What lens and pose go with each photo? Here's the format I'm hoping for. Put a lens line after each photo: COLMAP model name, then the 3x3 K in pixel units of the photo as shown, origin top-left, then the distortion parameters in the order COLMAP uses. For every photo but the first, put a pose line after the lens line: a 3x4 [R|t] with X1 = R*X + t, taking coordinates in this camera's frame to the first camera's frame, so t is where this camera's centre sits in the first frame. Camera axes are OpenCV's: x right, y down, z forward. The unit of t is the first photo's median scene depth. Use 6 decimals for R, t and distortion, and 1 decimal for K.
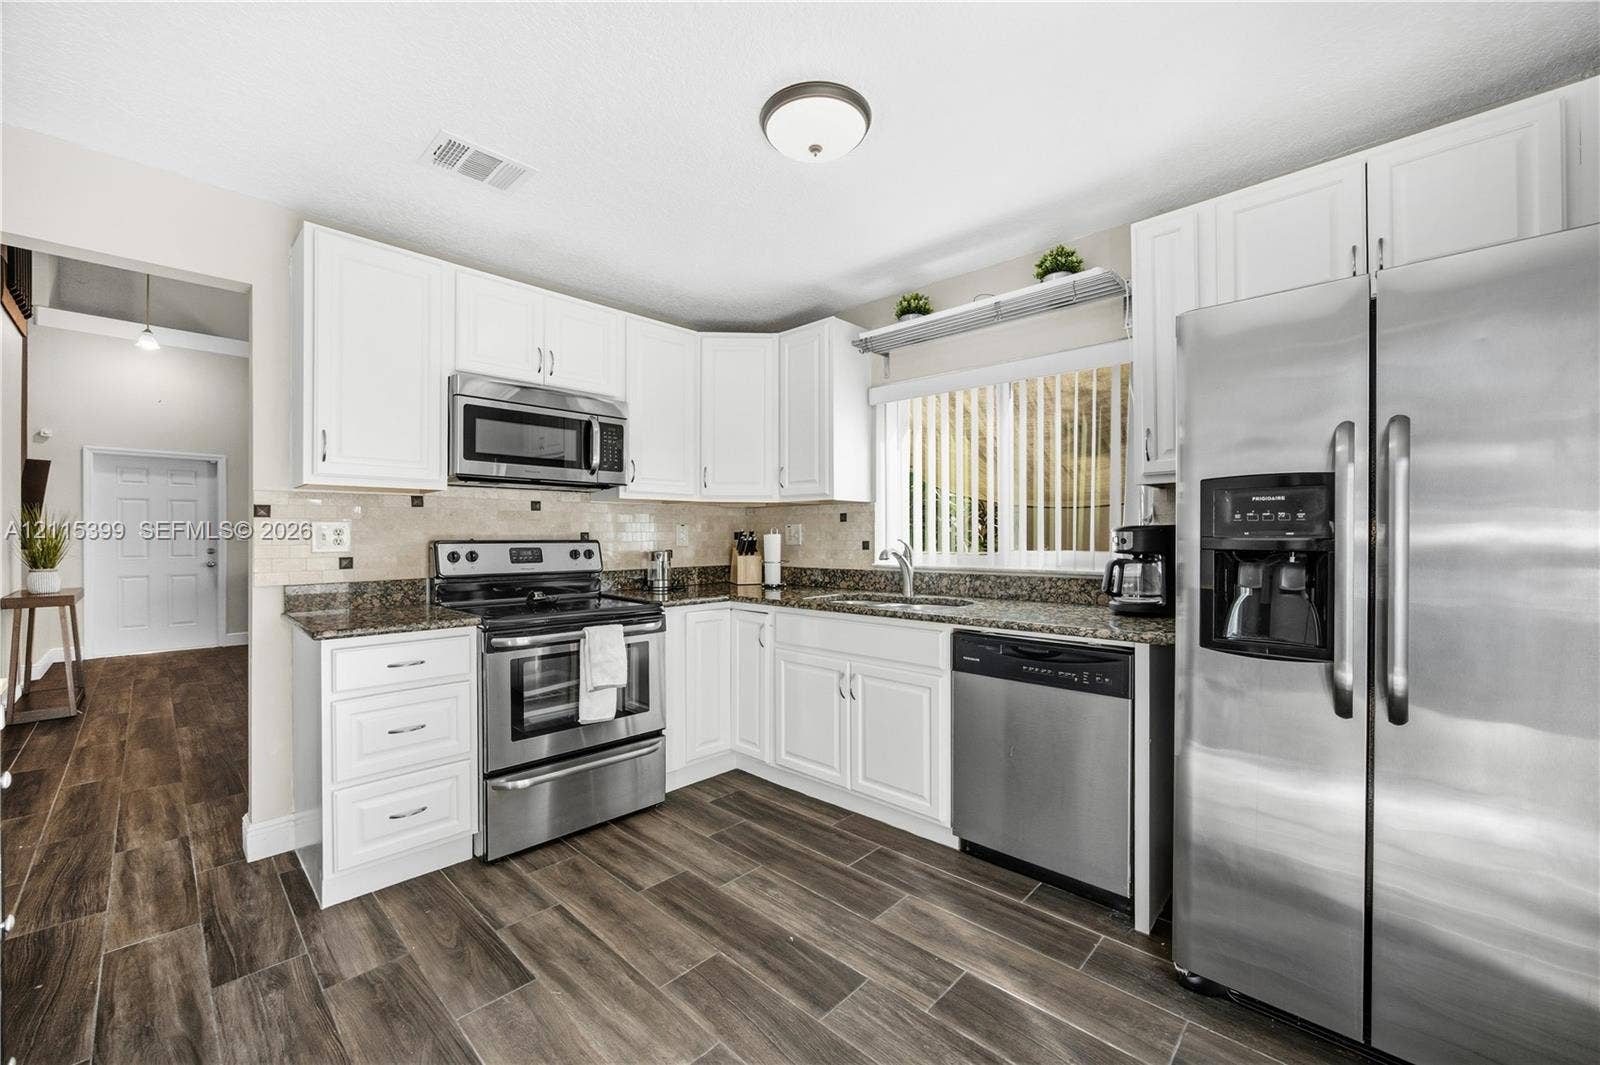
lens RADIAL K [[640.3, 0, 795.2], [0, 640.3, 537.4], [0, 0, 1]] dist [-0.001303, 0.002862]
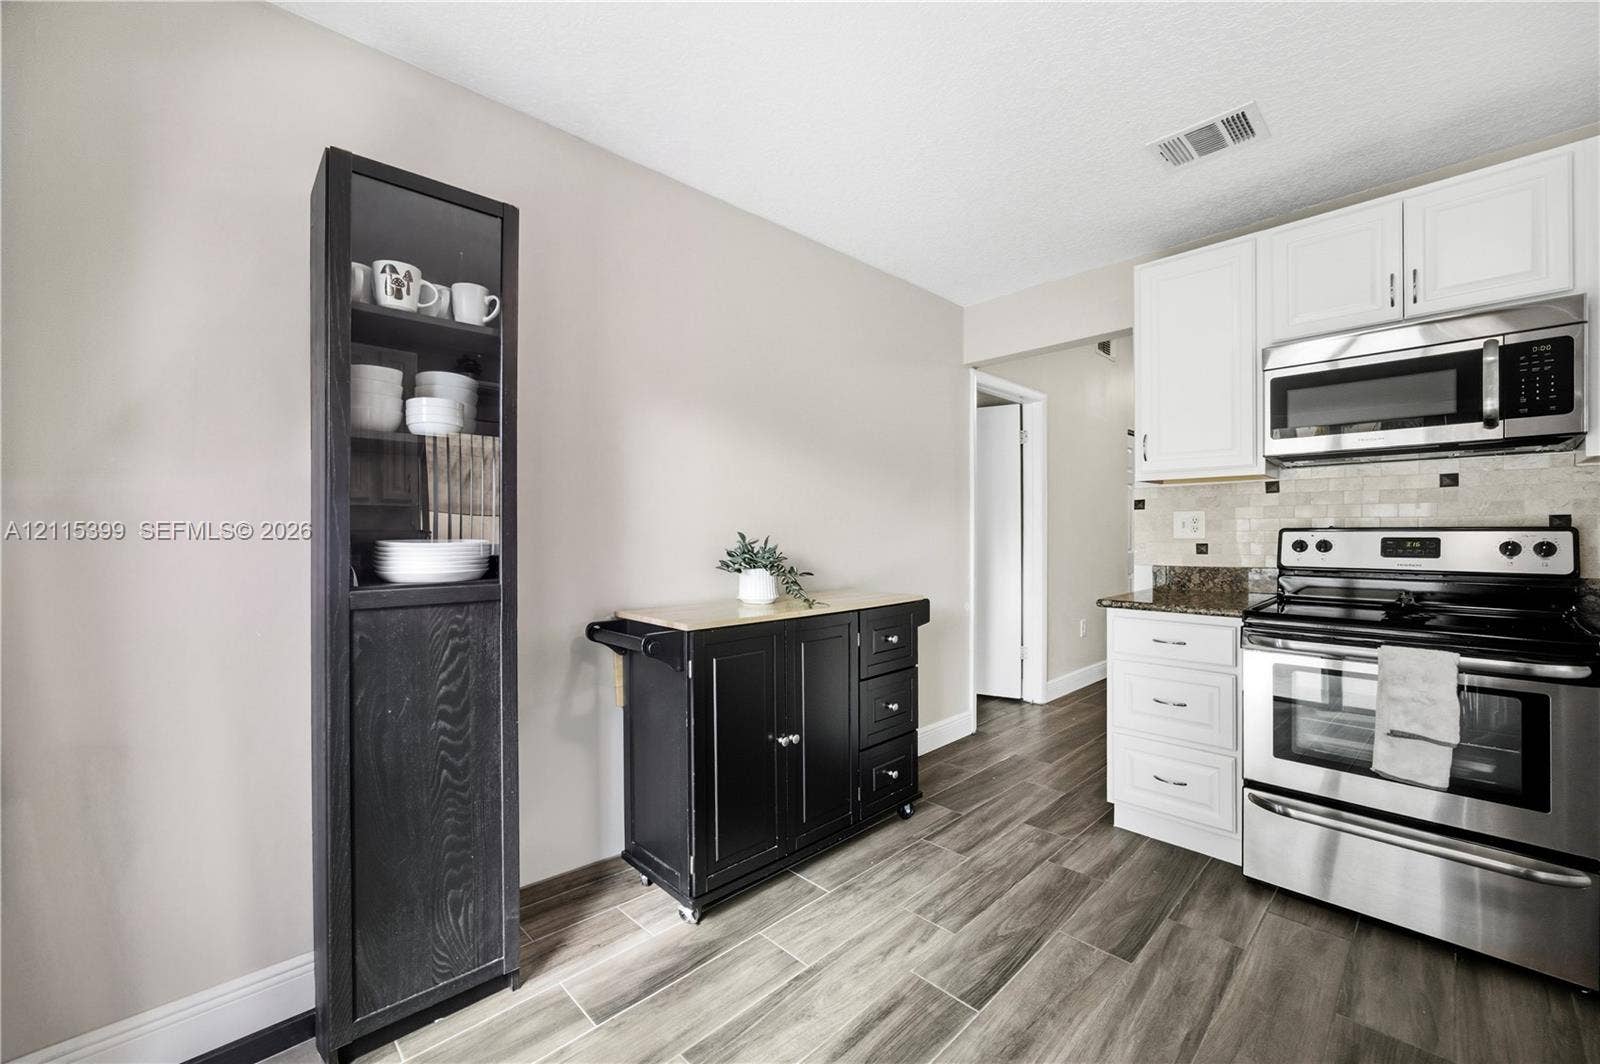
lens RADIAL K [[637.9, 0, 800.0], [0, 637.9, 532.0], [0, 0, 1]] dist [0.000024, 0.000124]
pose [[-0.027526, 0.002918, -0.999617, 0.412151], [0.001283, 0.999995, 0.002884, 0.007882], [0.999620, -0.001204, -0.027529, 0.349374]]
